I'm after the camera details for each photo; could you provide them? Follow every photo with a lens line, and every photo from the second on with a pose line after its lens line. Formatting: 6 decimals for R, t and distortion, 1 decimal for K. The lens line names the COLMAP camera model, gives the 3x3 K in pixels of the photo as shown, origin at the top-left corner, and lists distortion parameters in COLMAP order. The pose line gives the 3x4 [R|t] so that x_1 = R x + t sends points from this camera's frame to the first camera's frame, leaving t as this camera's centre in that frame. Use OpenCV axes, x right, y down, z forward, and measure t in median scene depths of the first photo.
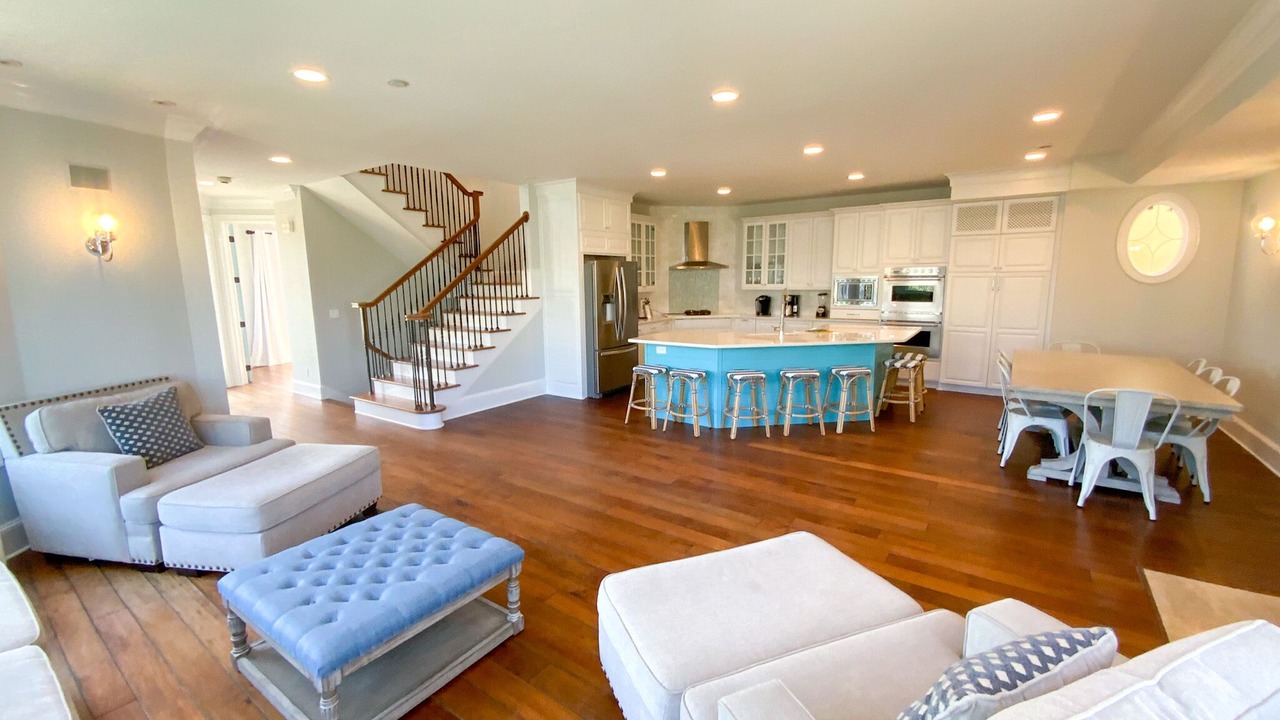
lens RADIAL K [[519.7, 0, 640.0], [0, 519.7, 360.0], [0, 0, 1]] dist [0.000557, 0.000033]
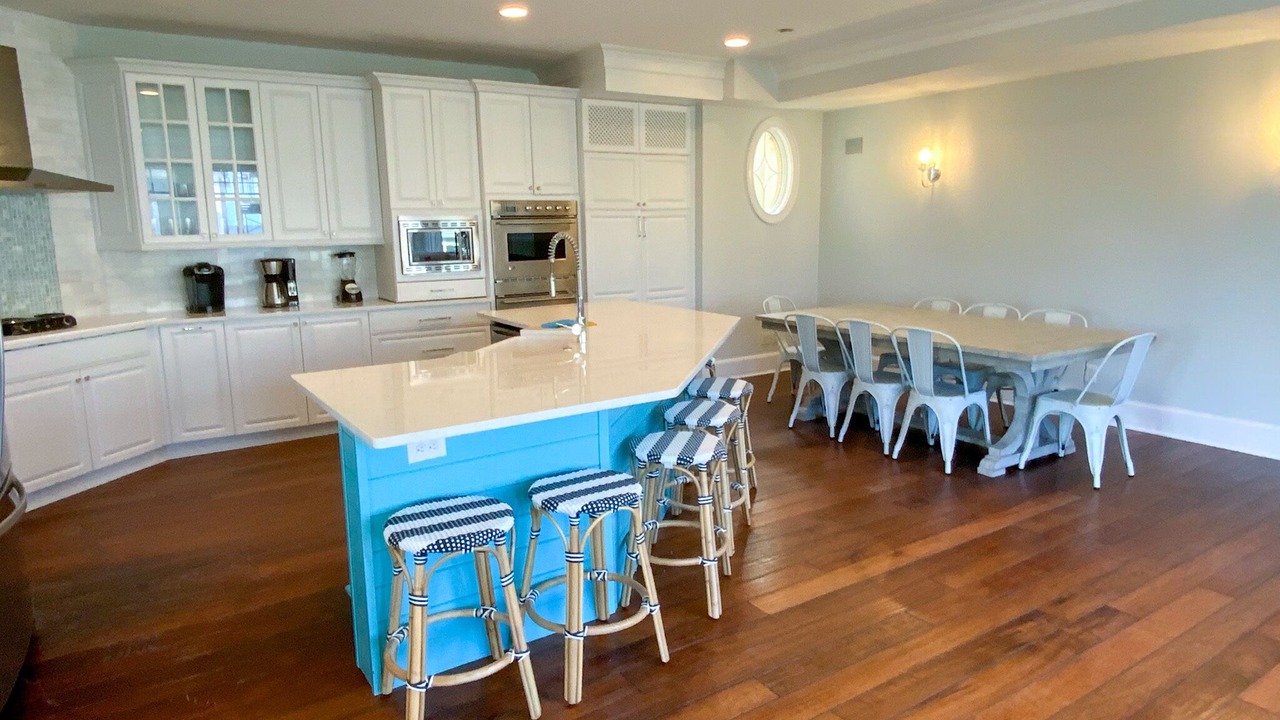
lens RADIAL K [[764.1, 0, 640.0], [0, 764.1, 360.0], [0, 0, 1]] dist [0.002381, 0.000630]
pose [[0.382592, -0.153396, 0.911094, -0.197701], [0.158518, 0.982397, 0.098835, -0.059233], [-0.910217, 0.106611, 0.400174, 0.490133]]
